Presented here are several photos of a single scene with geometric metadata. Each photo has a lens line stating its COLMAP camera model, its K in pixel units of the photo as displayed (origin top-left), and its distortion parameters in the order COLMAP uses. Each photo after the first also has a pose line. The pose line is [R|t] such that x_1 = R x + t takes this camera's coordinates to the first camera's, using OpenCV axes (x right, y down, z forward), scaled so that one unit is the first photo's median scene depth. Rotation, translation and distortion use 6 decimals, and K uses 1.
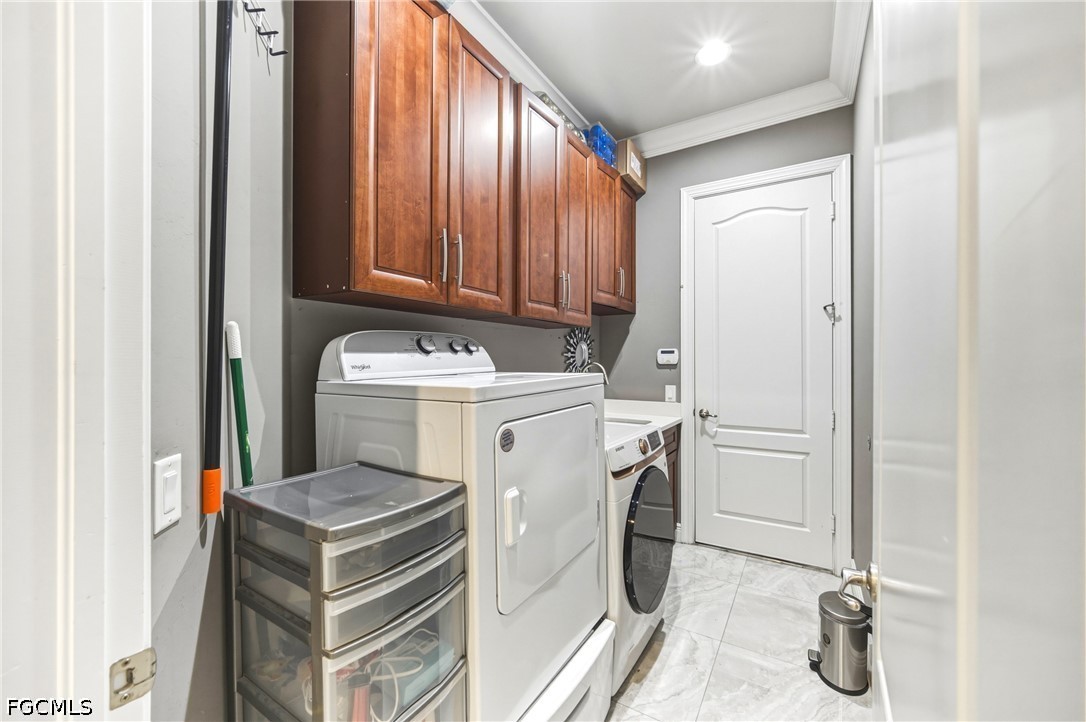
lens RADIAL K [[432.9, 0, 538.3], [0, 432.9, 351.4], [0, 0, 1]] dist [-0.002286, 0.000246]
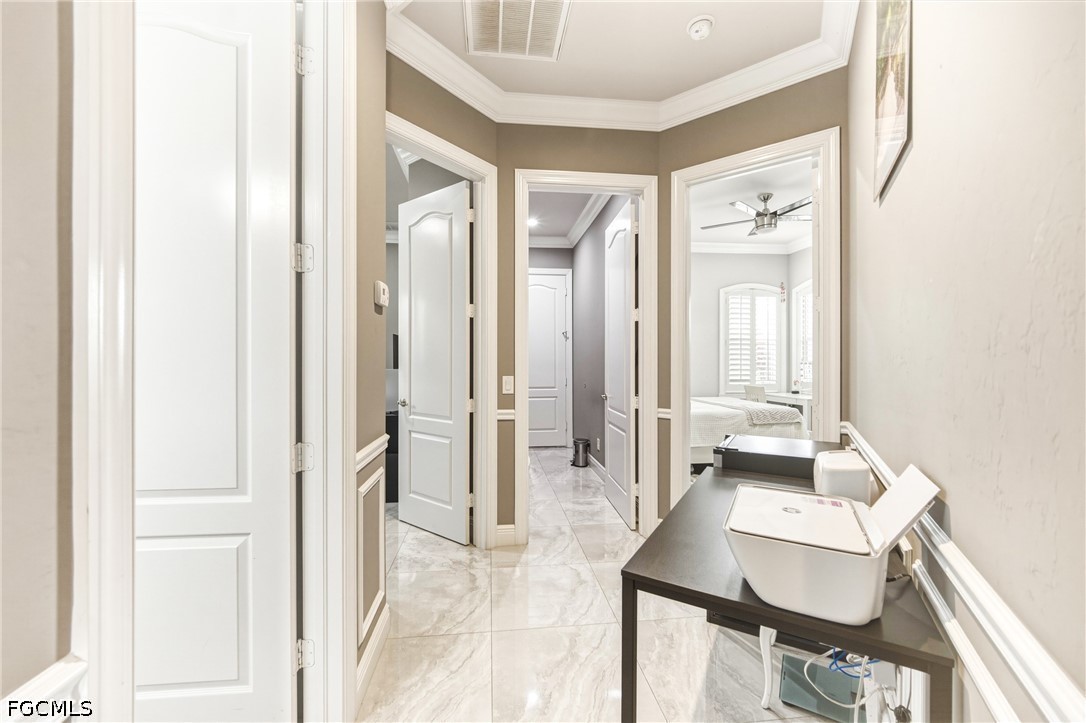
lens RADIAL K [[432.9, 0, 538.3], [0, 432.9, 351.9], [0, 0, 1]] dist [-0.002286, 0.000246]
pose [[0.782305, 0.000576, 0.622896, -0.899840], [-0.001251, 0.999999, 0.000646, -0.001587], [-0.622895, -0.001284, 0.782305, -0.743332]]
